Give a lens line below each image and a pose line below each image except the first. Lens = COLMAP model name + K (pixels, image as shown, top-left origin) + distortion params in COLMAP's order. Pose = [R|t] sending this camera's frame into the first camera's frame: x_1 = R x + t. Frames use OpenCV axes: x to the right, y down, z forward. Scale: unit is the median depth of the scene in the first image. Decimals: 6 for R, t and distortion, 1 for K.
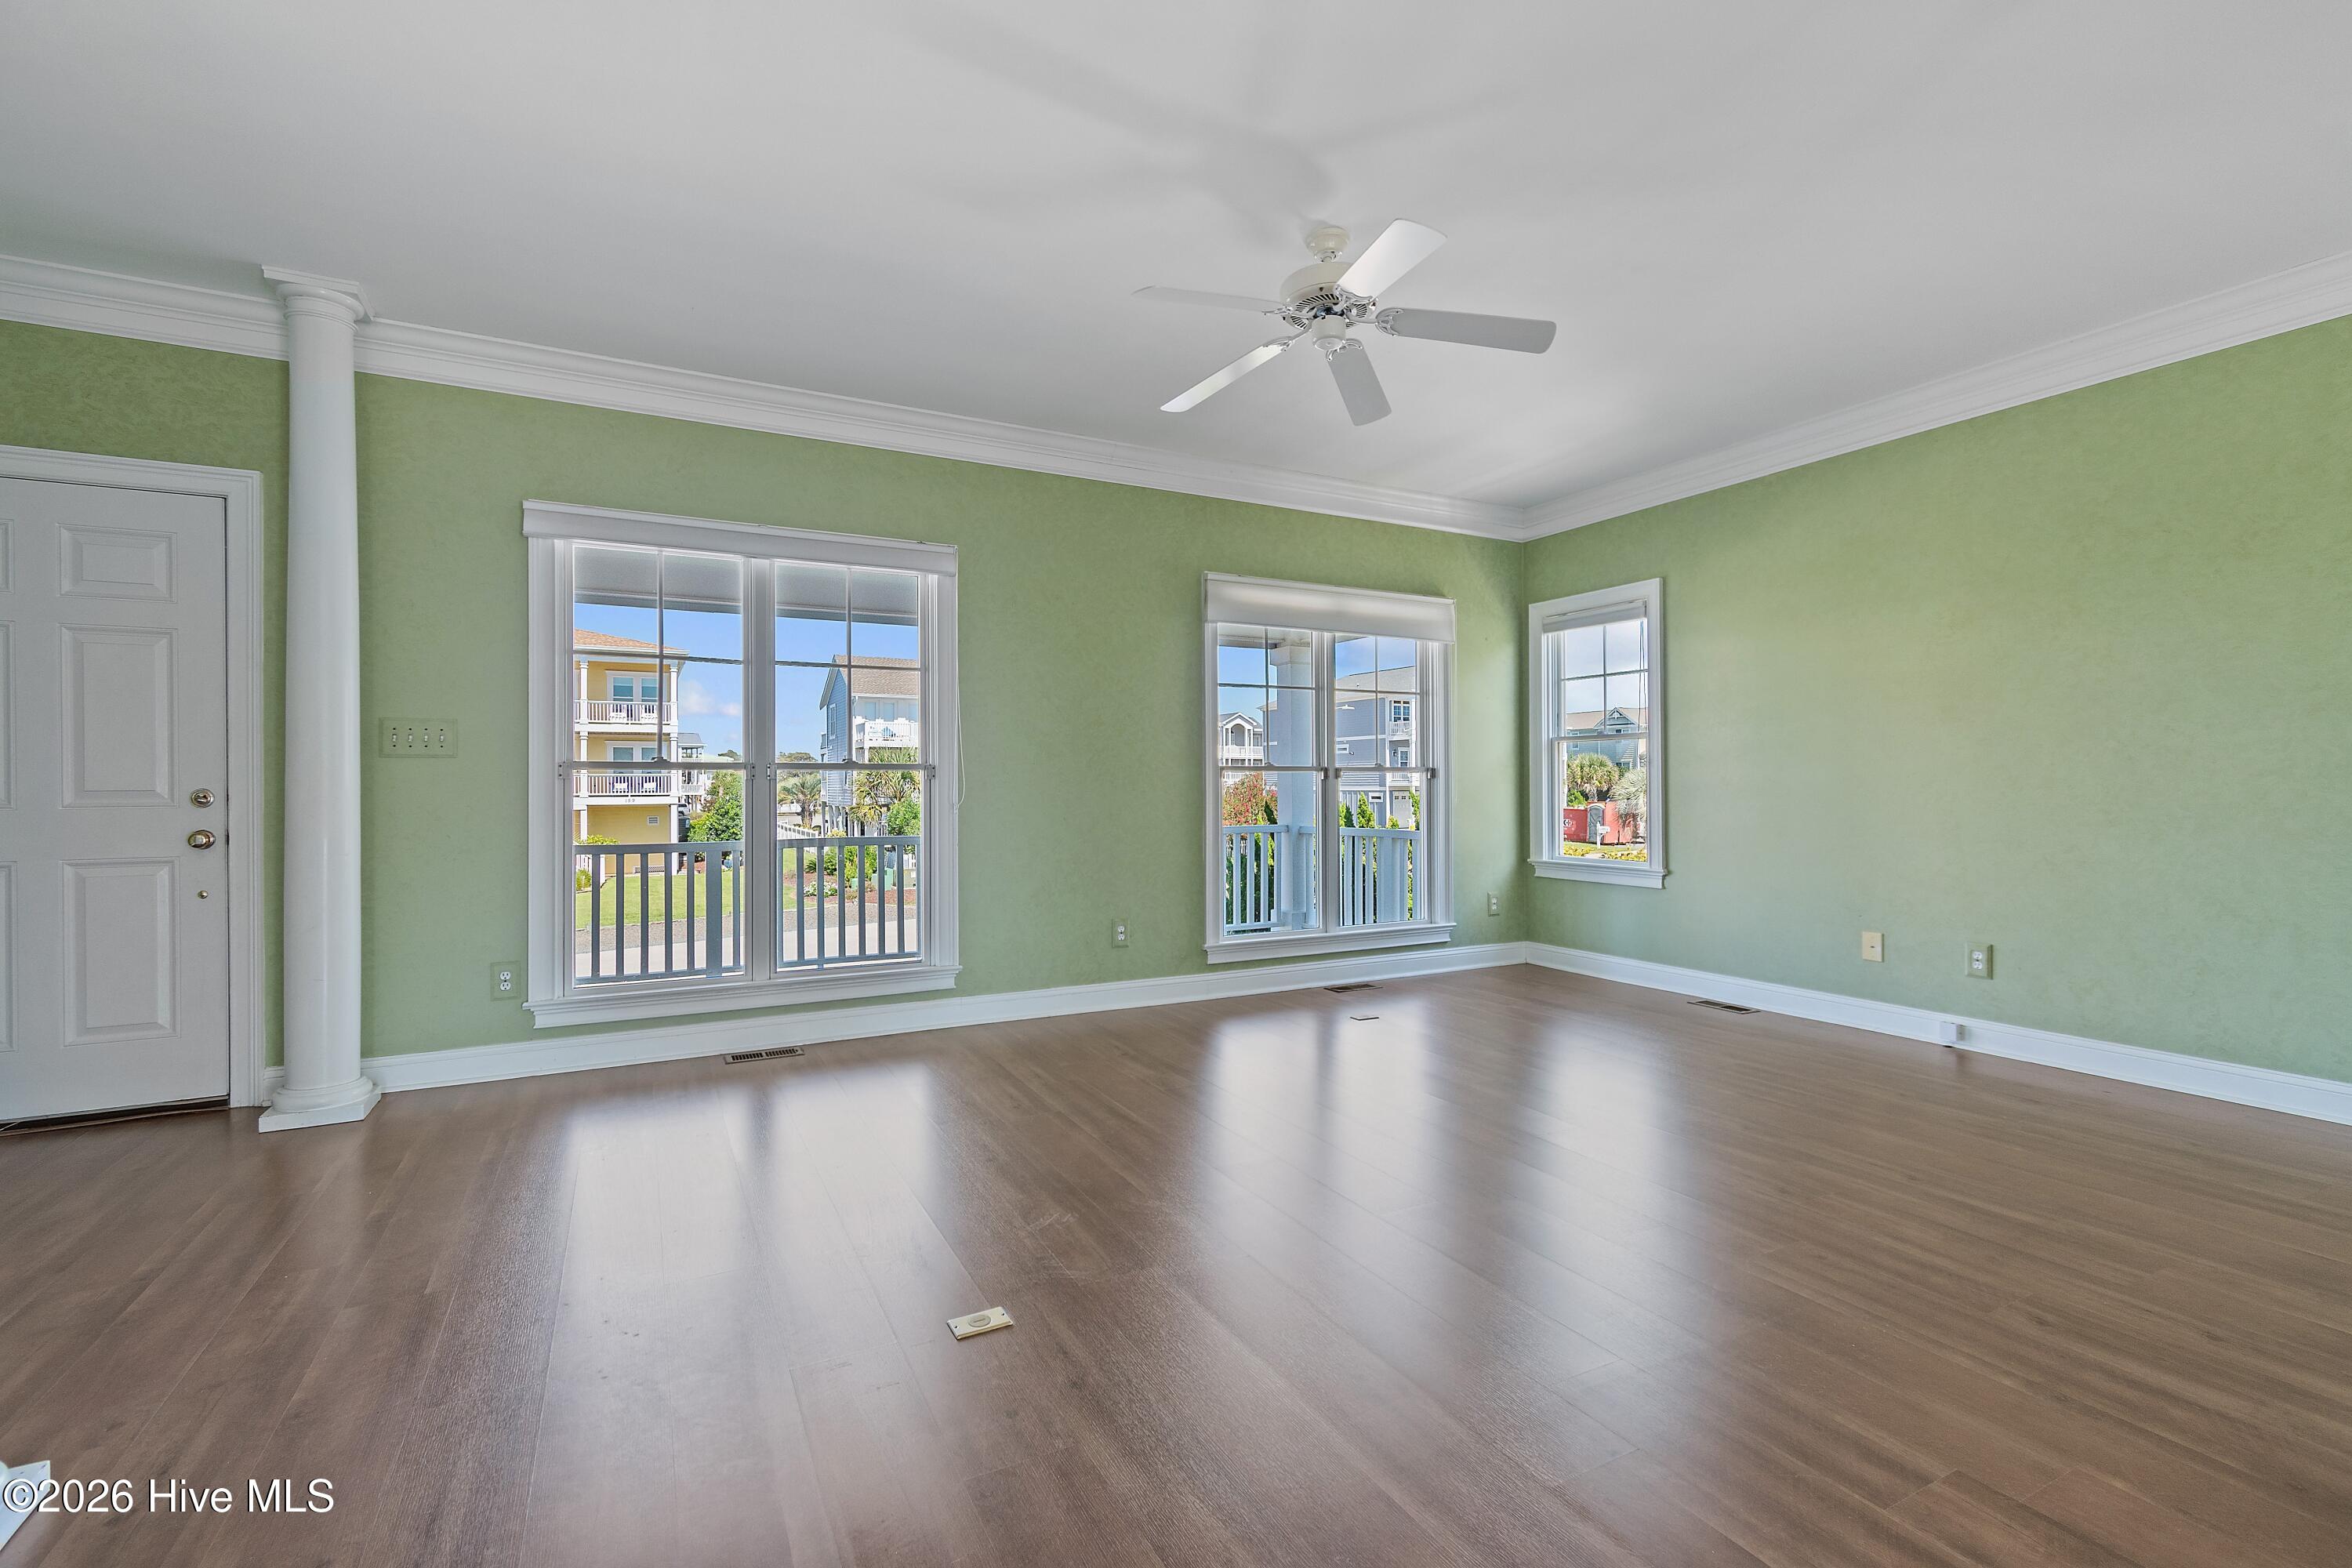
lens RADIAL K [[1039.9, 0, 1167.5], [0, 1039.9, 773.5], [0, 0, 1]] dist [0.001308, 0.000016]
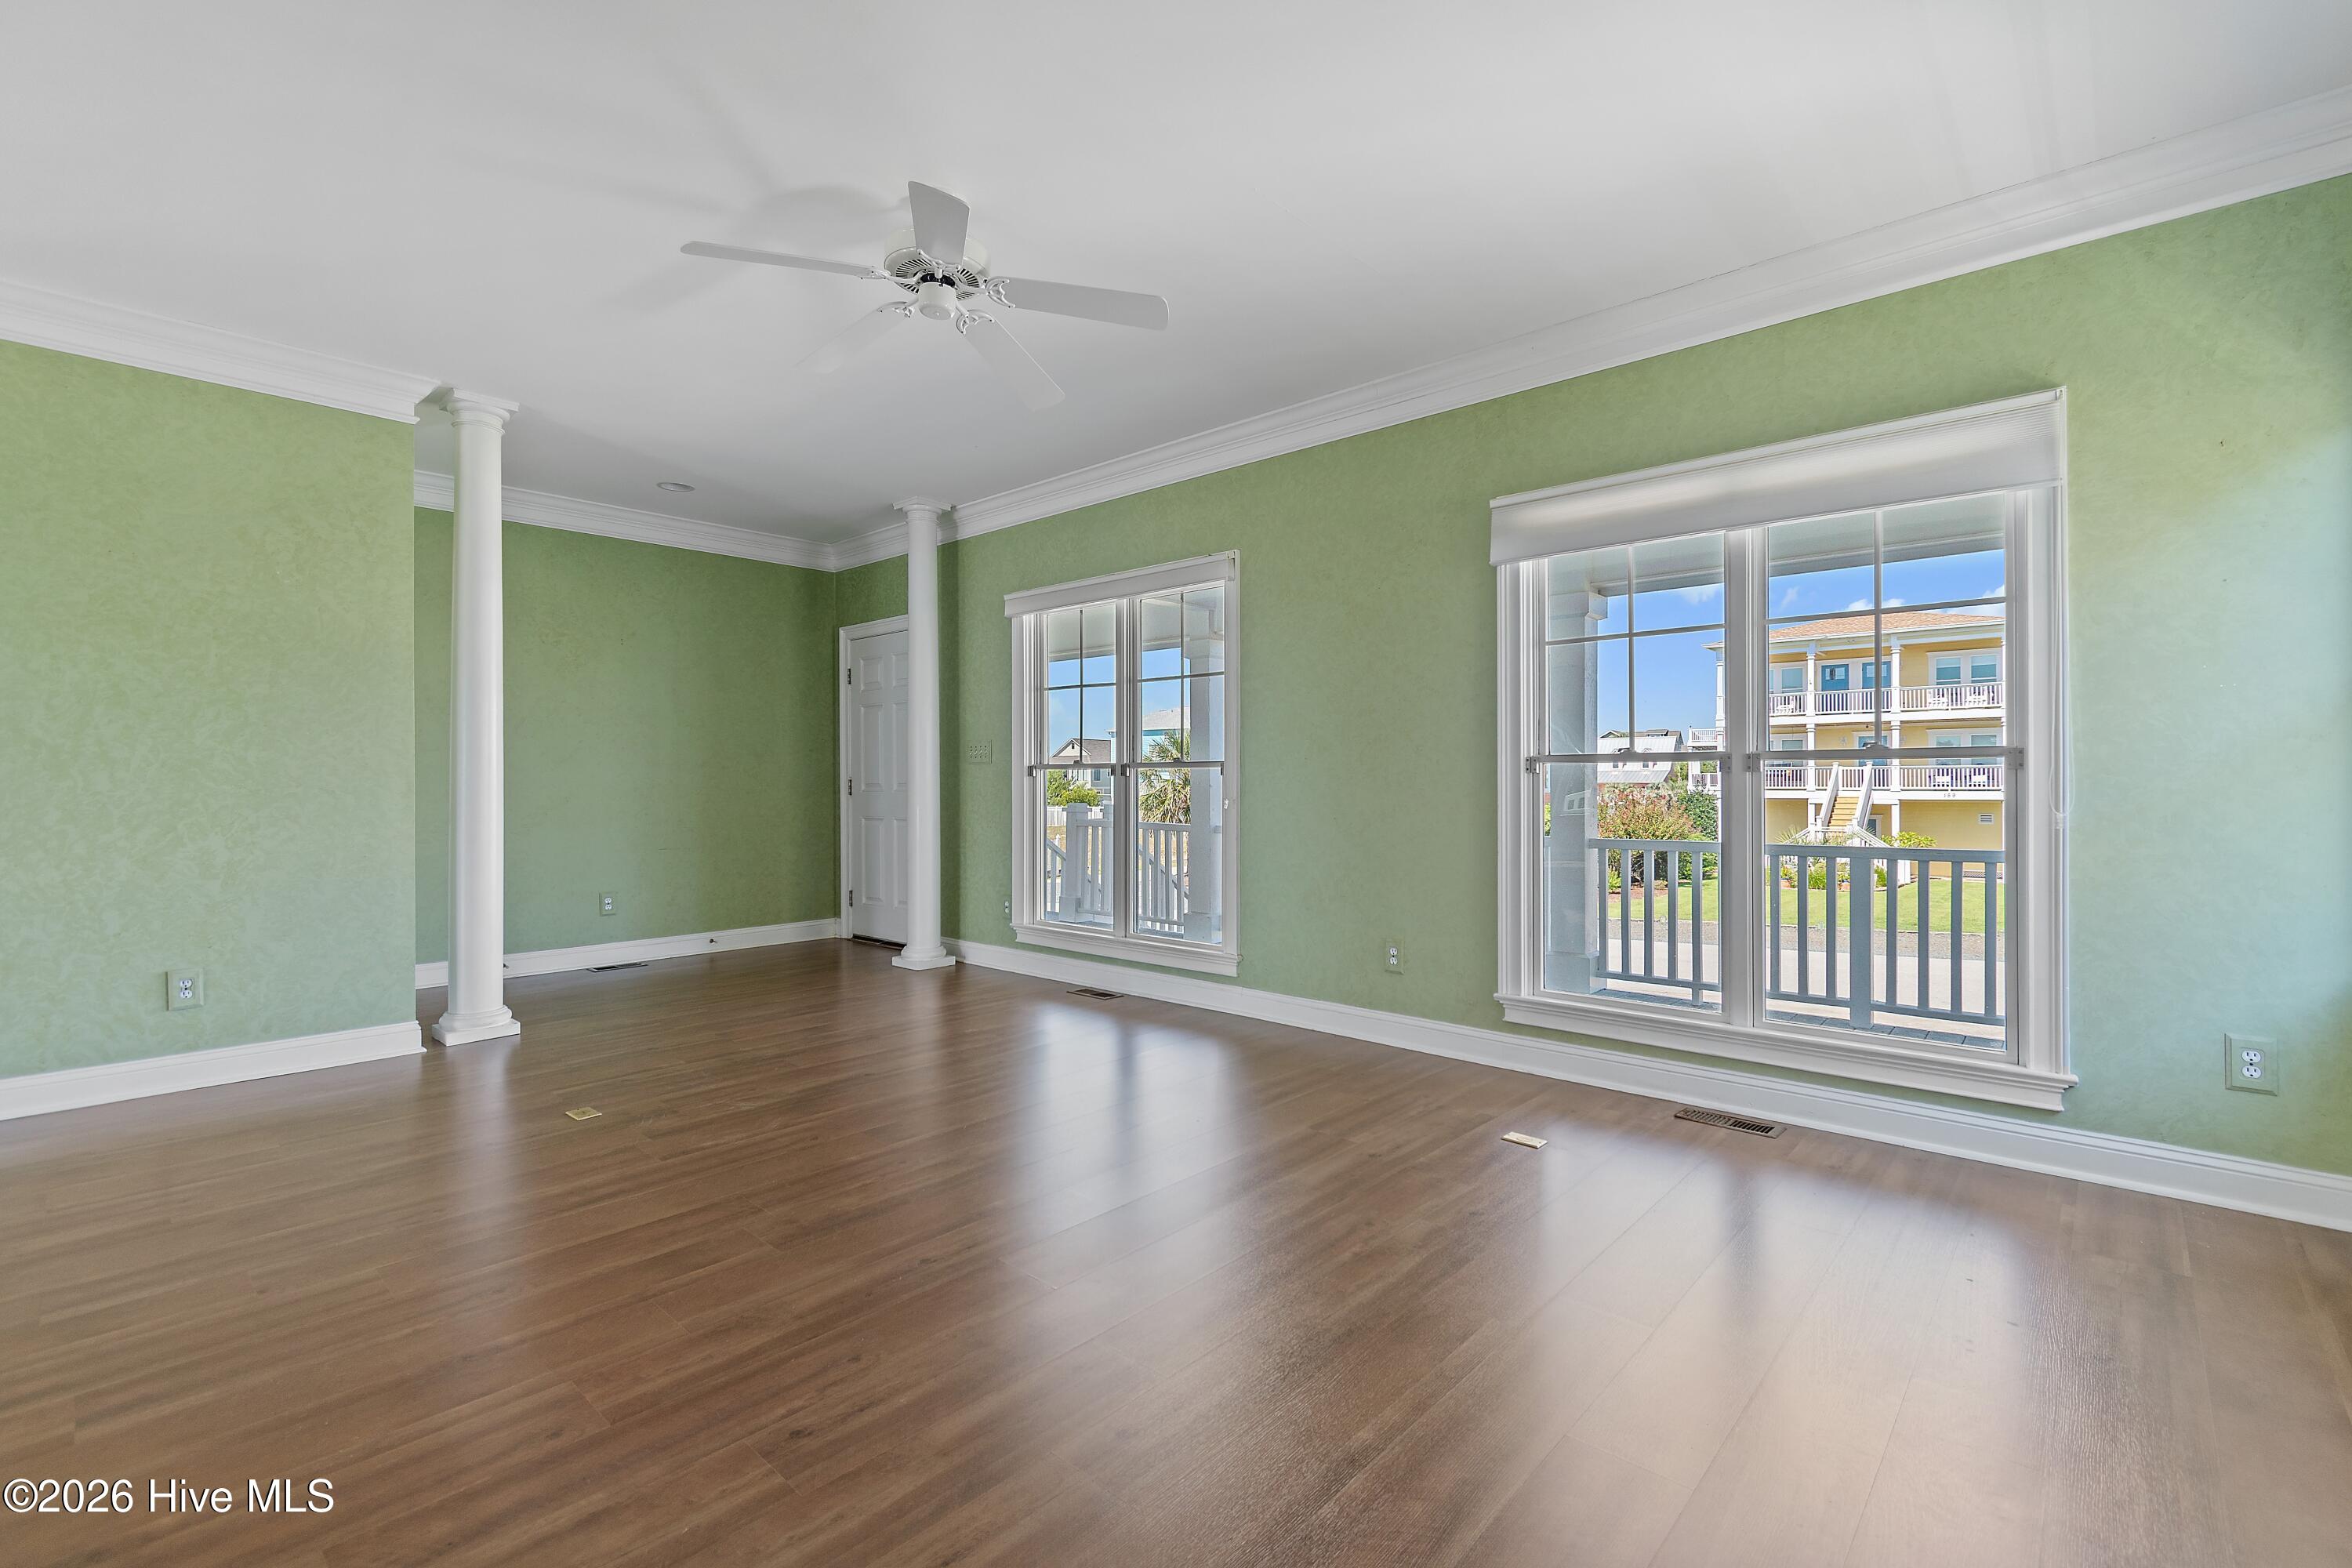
lens RADIAL K [[1027.8, 0, 1171.7], [0, 1027.8, 774.6], [0, 0, 1]] dist [0.001424, -0.000053]
pose [[0.343574, -0.003079, -0.939120, 0.572700], [0.010712, 0.999942, 0.000640, 0.002266], [0.939064, -0.010280, 0.343587, 0.457268]]
